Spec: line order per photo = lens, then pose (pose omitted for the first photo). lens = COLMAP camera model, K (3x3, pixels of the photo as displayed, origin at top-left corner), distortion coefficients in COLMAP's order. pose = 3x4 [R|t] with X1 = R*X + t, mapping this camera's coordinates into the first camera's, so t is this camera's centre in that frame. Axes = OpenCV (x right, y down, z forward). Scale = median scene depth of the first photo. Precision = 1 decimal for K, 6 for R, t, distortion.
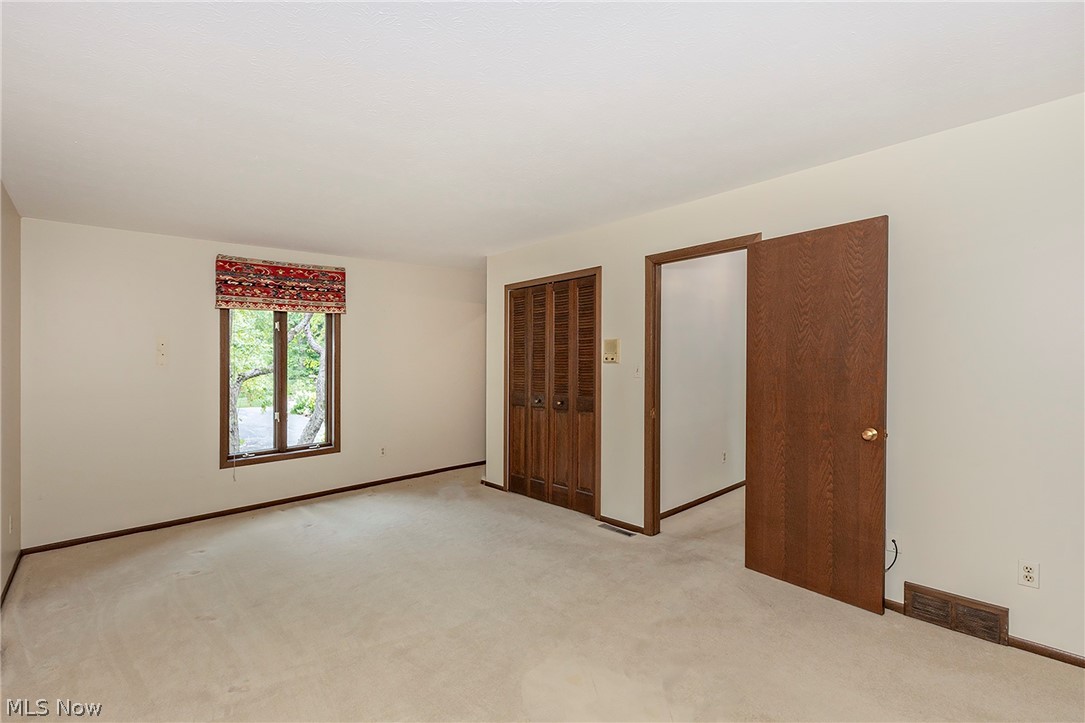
lens RADIAL K [[498.9, 0, 542.4], [0, 498.9, 361.6], [0, 0, 1]] dist [-0.001896, -0.000243]
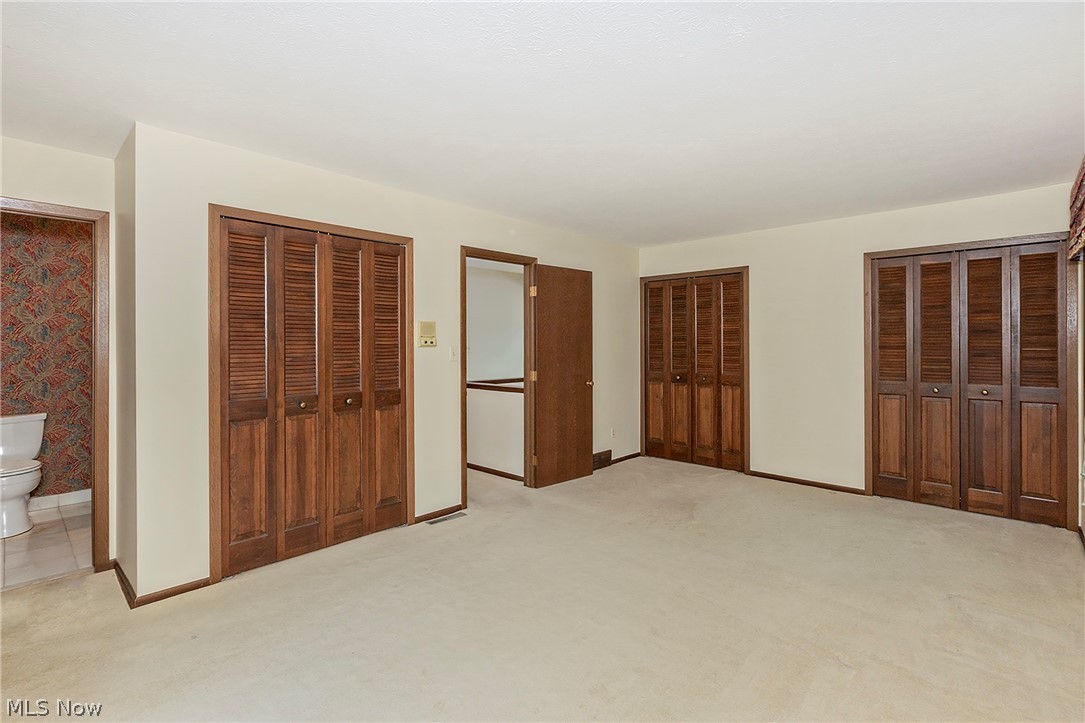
lens RADIAL K [[498.9, 0, 527.2], [0, 498.9, 345.4], [0, 0, 1]] dist [-0.001896, -0.000243]
pose [[-0.058978, 0.002180, 0.998257, -0.745784], [-0.000294, 0.999998, -0.002201, 0.001718], [-0.998259, -0.000424, -0.058977, 0.805560]]
